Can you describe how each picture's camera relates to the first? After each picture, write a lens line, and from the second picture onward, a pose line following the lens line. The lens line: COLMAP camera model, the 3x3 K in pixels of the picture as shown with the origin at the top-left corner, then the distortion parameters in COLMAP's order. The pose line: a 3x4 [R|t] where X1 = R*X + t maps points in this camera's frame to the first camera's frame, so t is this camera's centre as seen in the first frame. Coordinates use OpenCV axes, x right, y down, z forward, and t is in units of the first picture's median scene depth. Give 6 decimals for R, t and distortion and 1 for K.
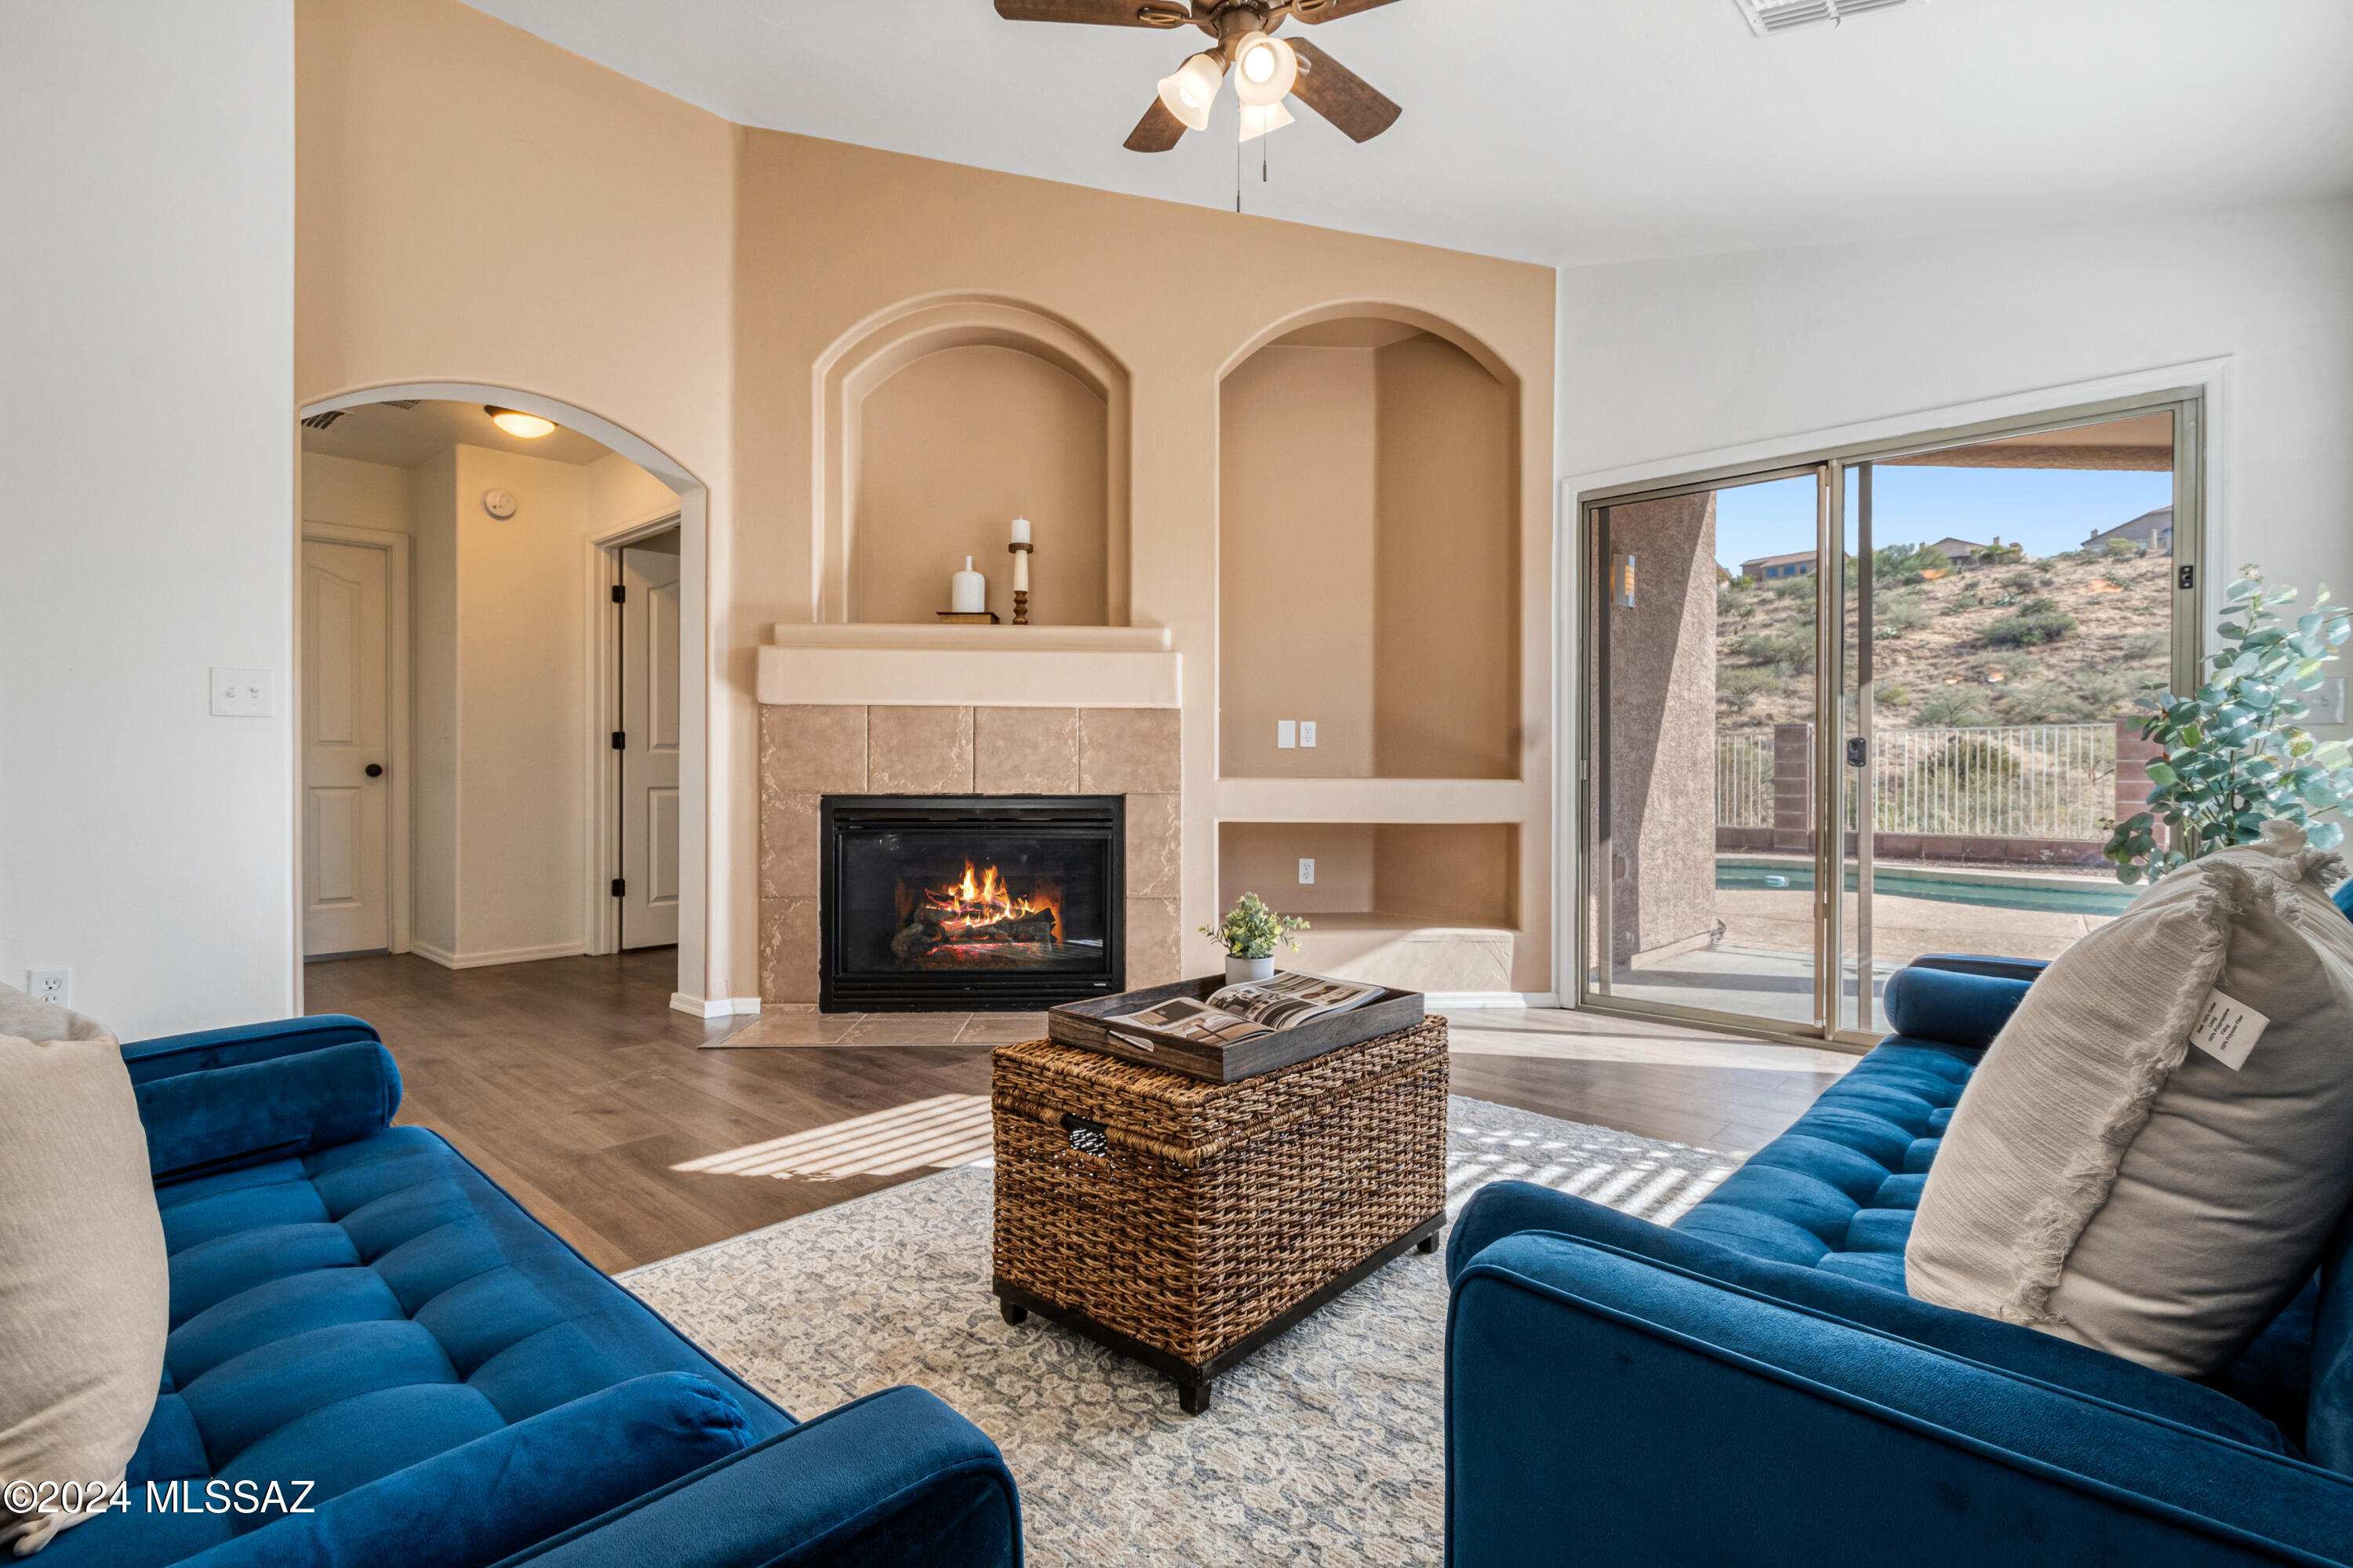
lens RADIAL K [[1100.1, 0, 1198.9], [0, 1100.1, 781.6], [0, 0, 1]] dist [0.001221, -0.000336]
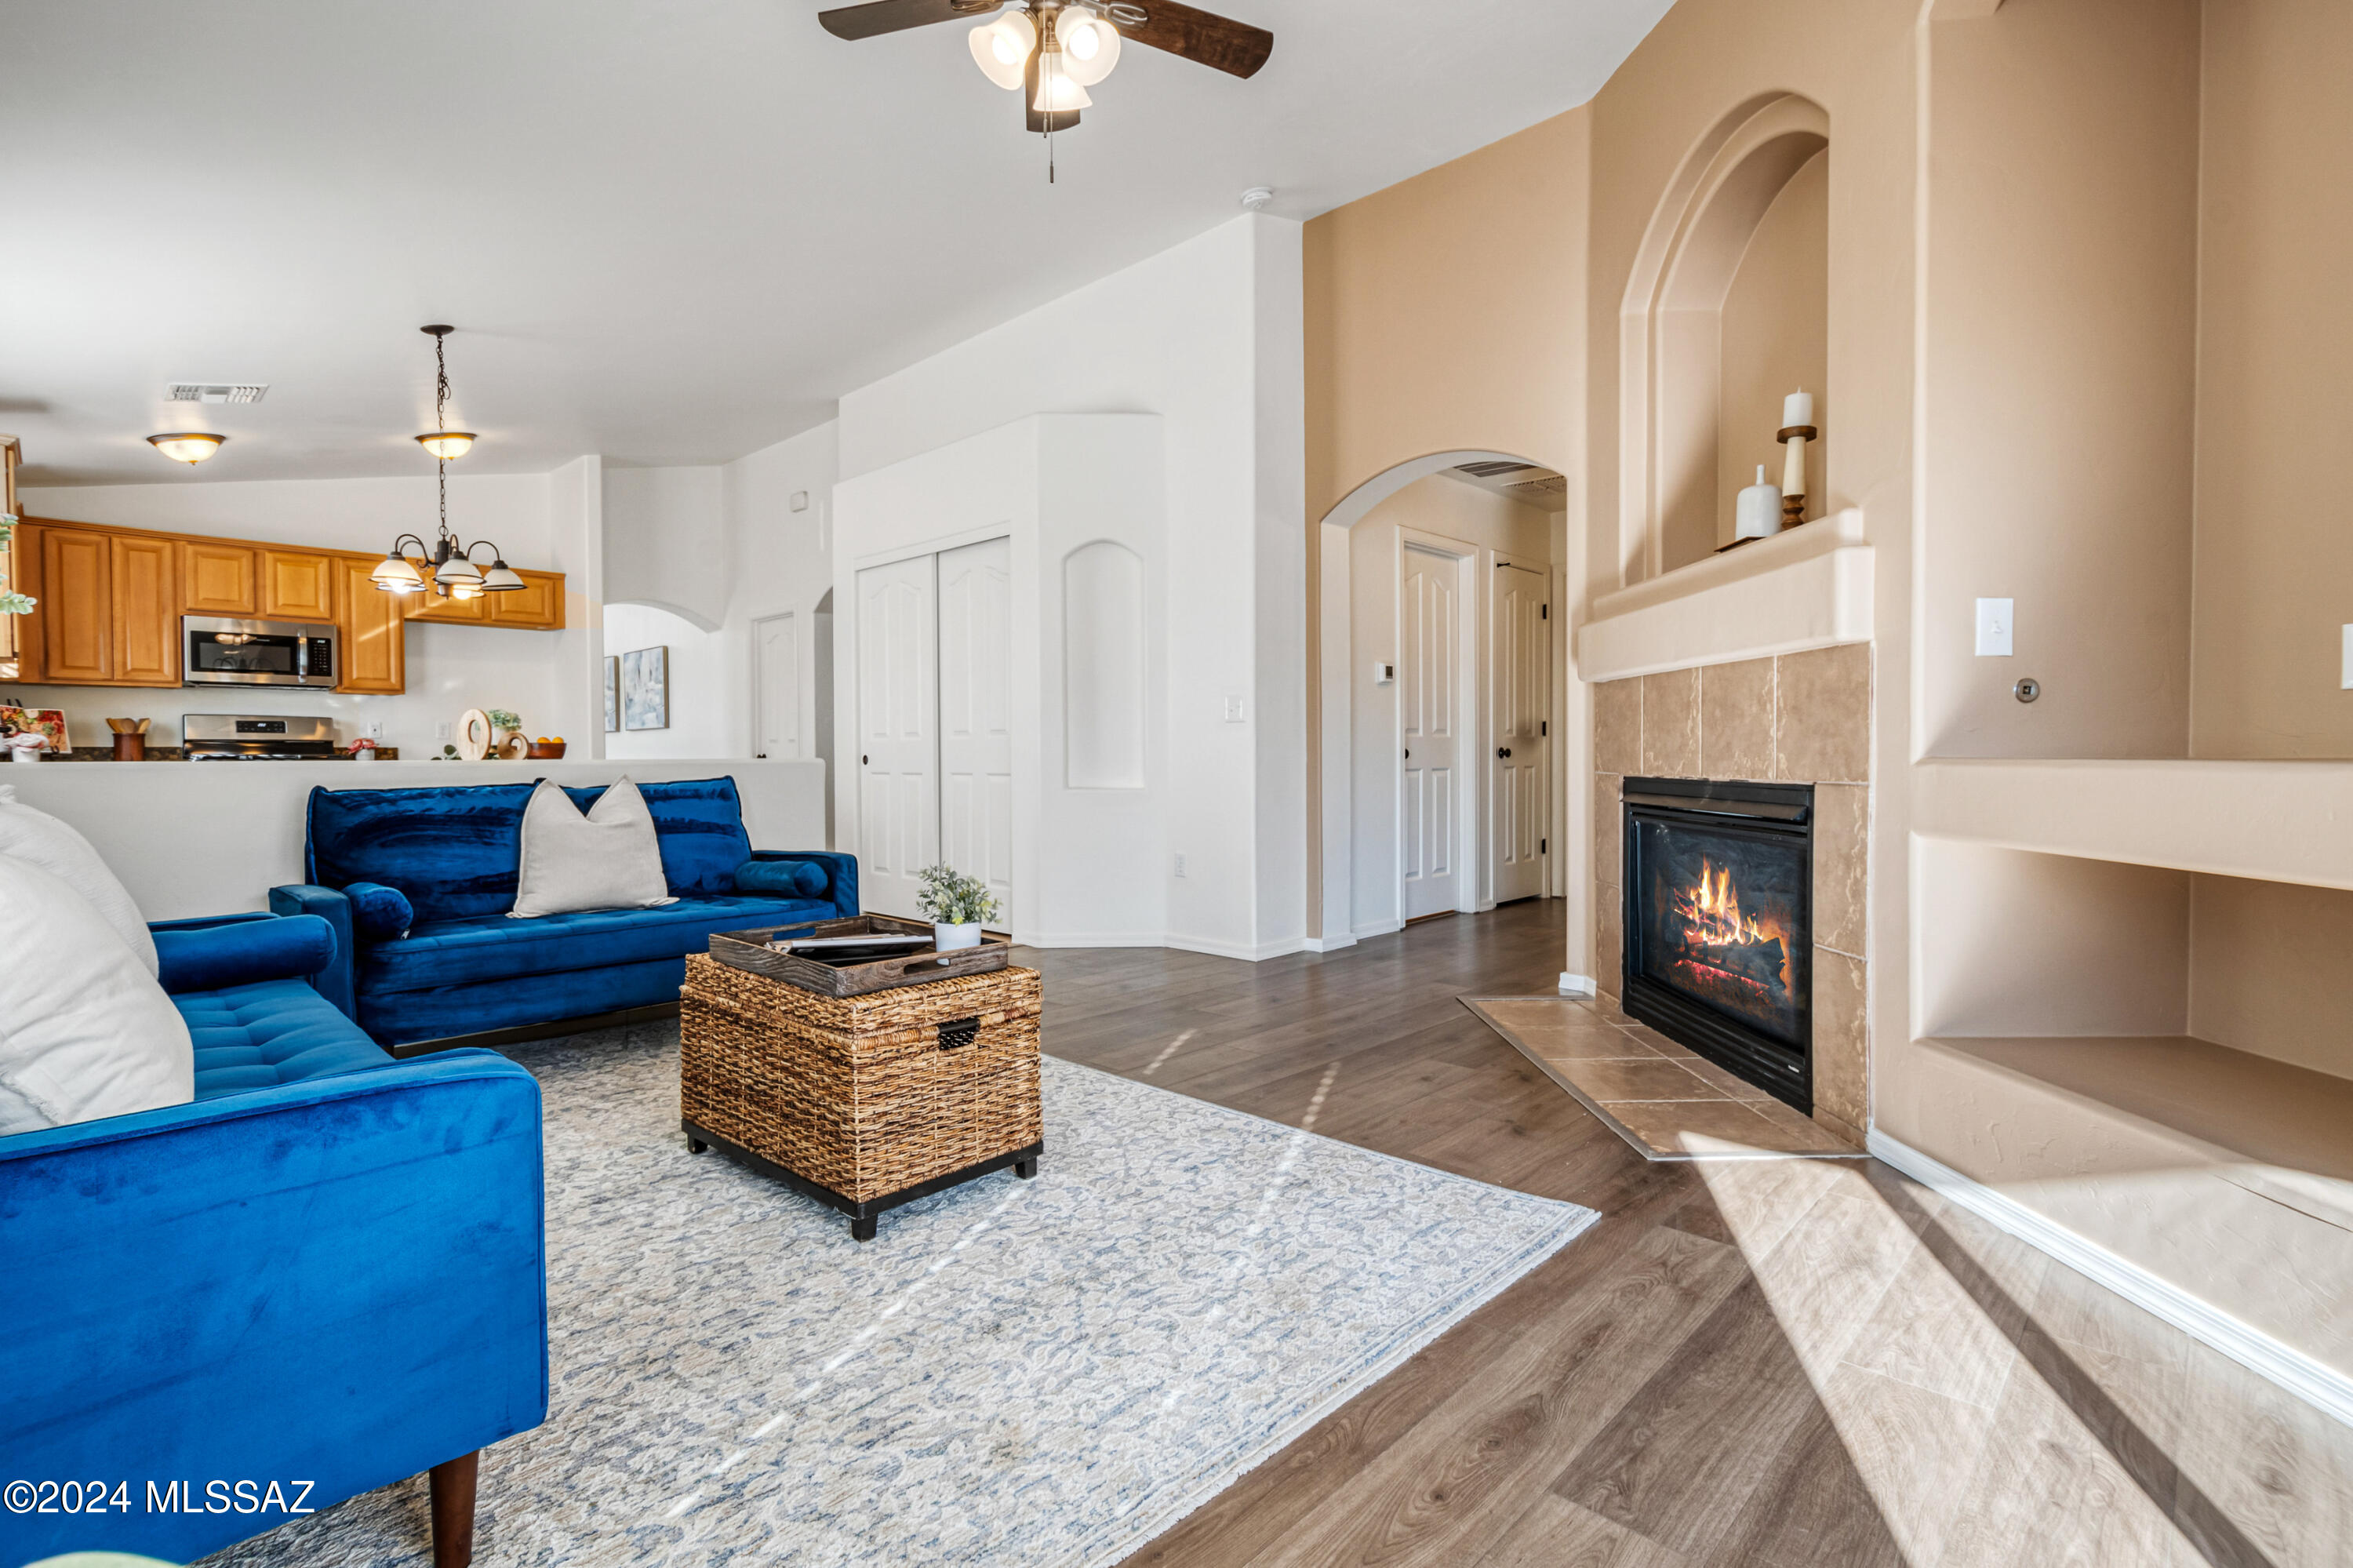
lens RADIAL K [[1100.1, 0, 1175.4], [0, 1100.1, 766.1], [0, 0, 1]] dist [0.001221, -0.000336]
pose [[-0.042740, 0.022176, -0.998840, 0.598155], [0.004360, 0.999748, 0.022010, -0.014652], [0.999077, -0.003414, -0.042825, 0.649303]]
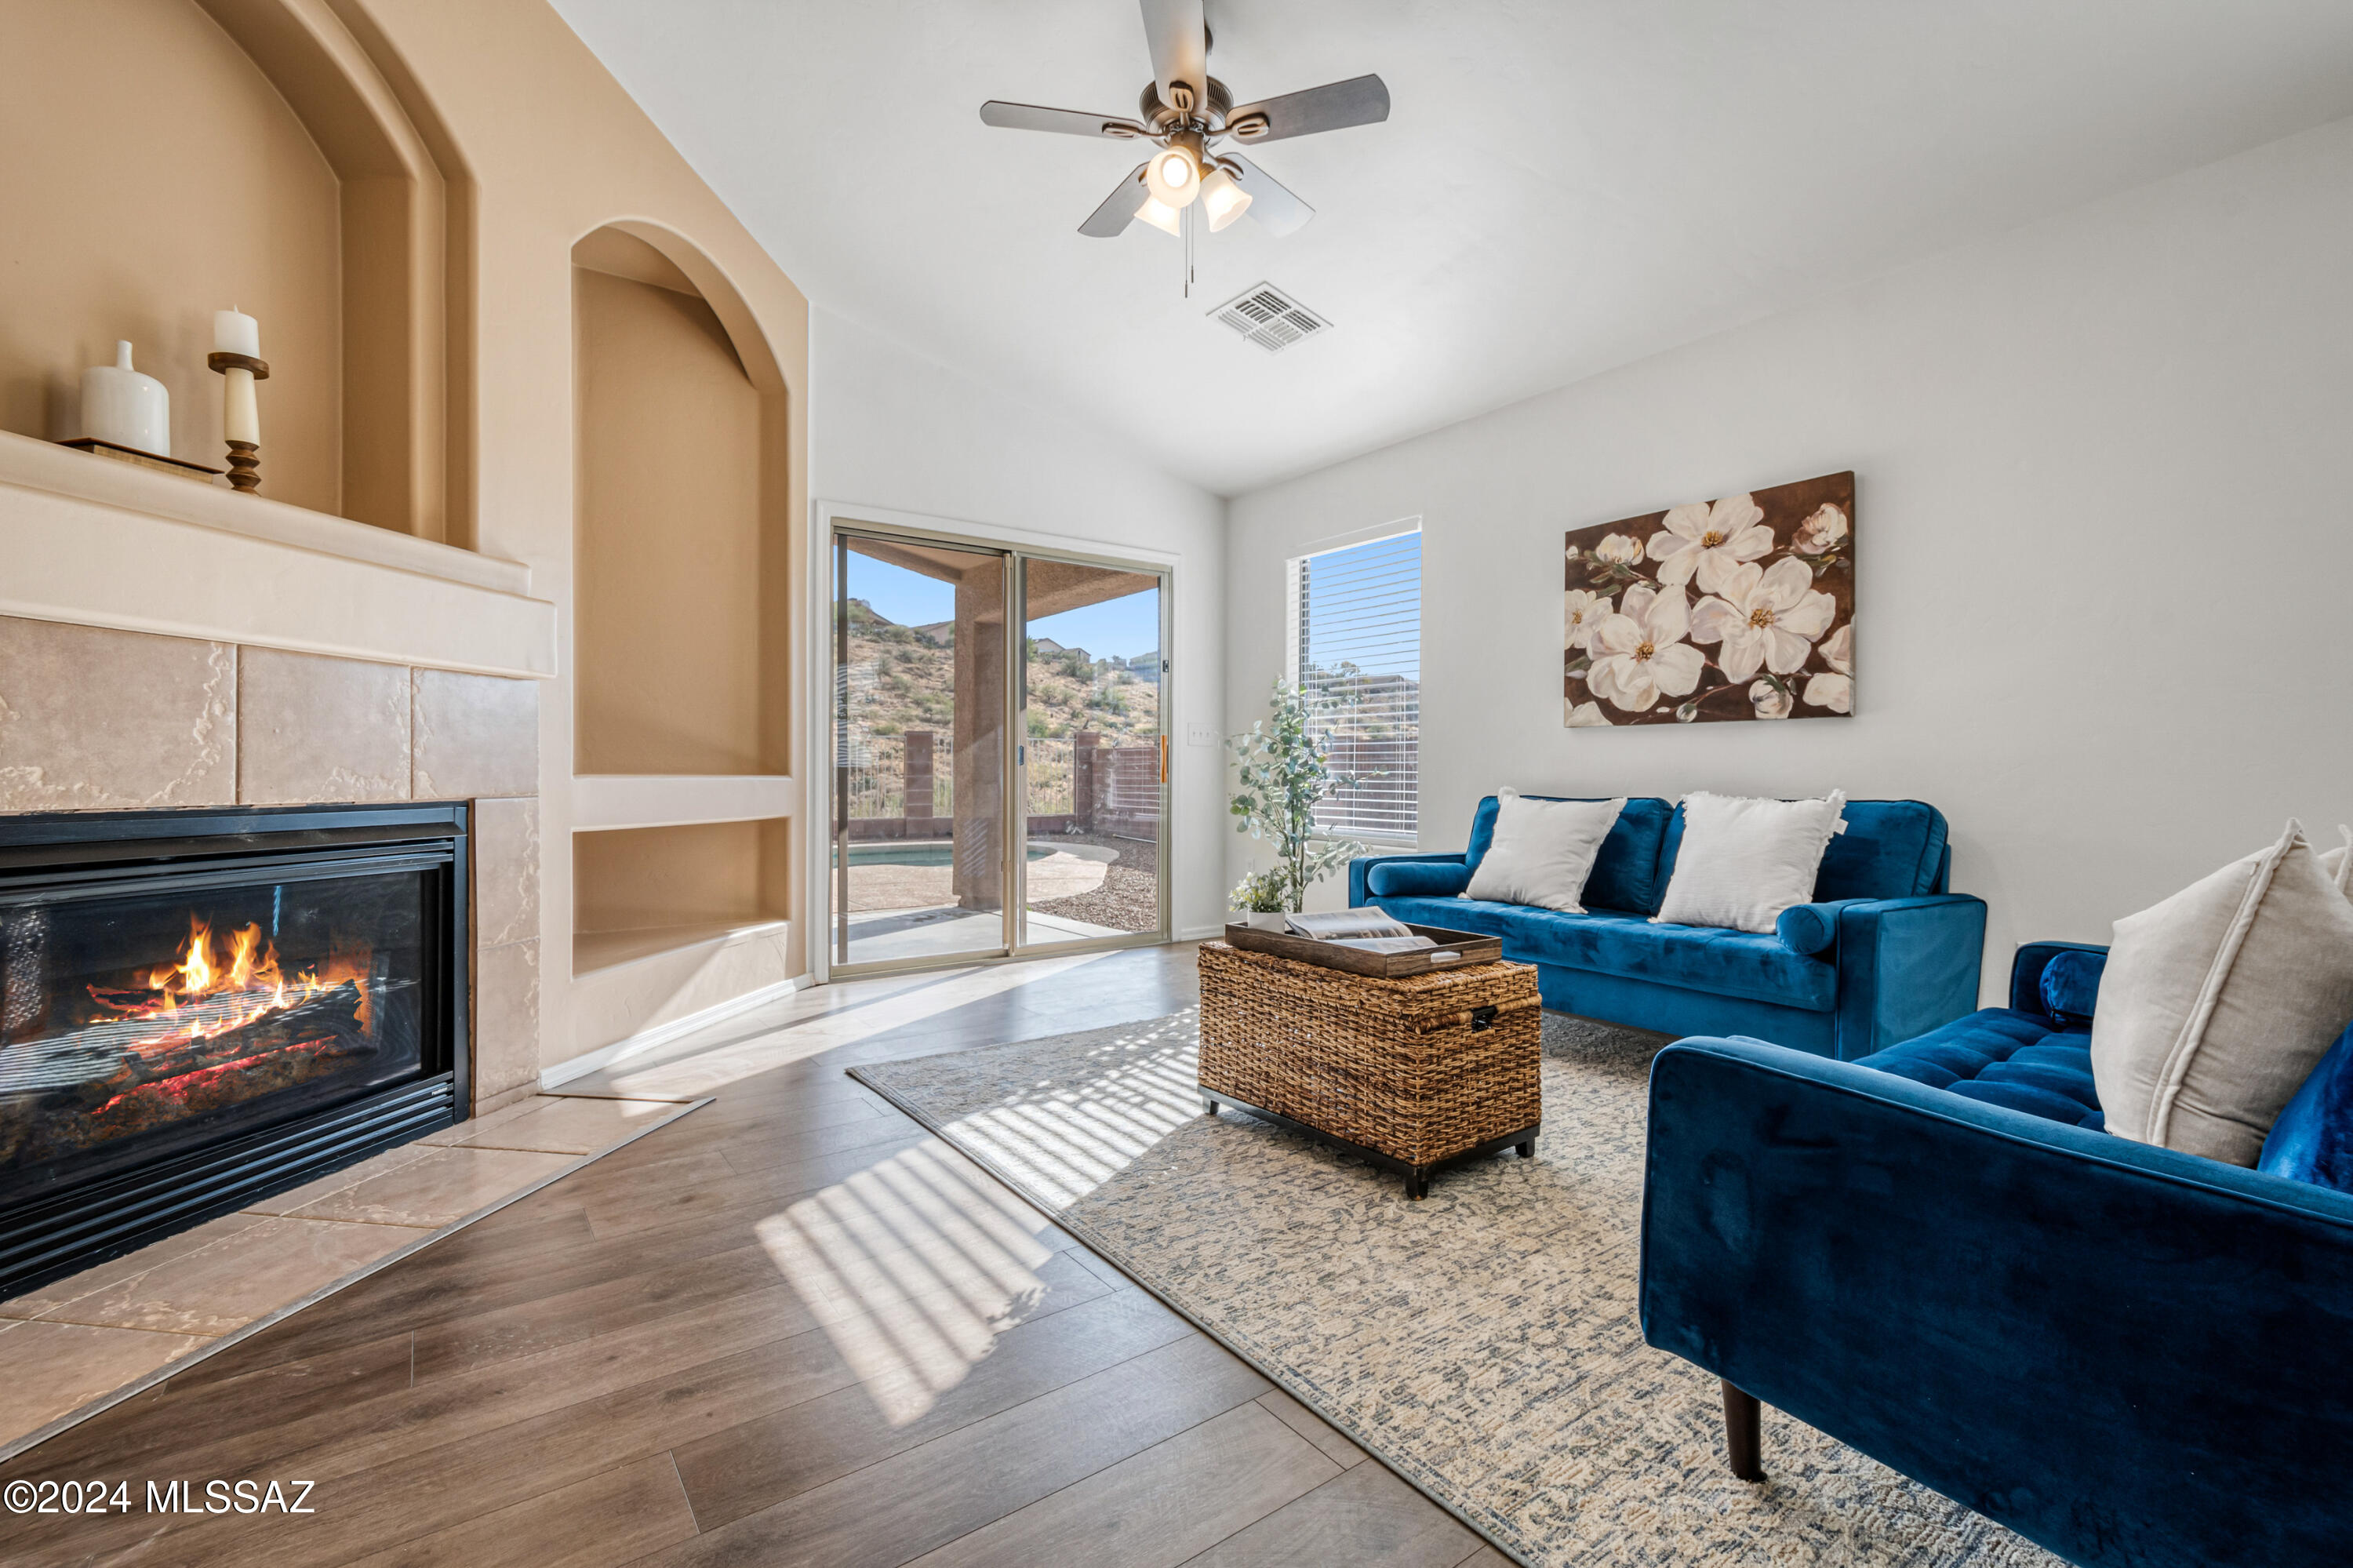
lens RADIAL K [[1026.4, 0, 1191.6], [0, 1026.4, 770.5], [0, 0, 1]] dist [0.003781, -0.000089]
pose [[0.199570, 0.000310, 0.979884, -0.600231], [0.005433, 0.999984, -0.001423, -0.003159], [-0.979869, 0.005608, 0.199565, 0.437965]]
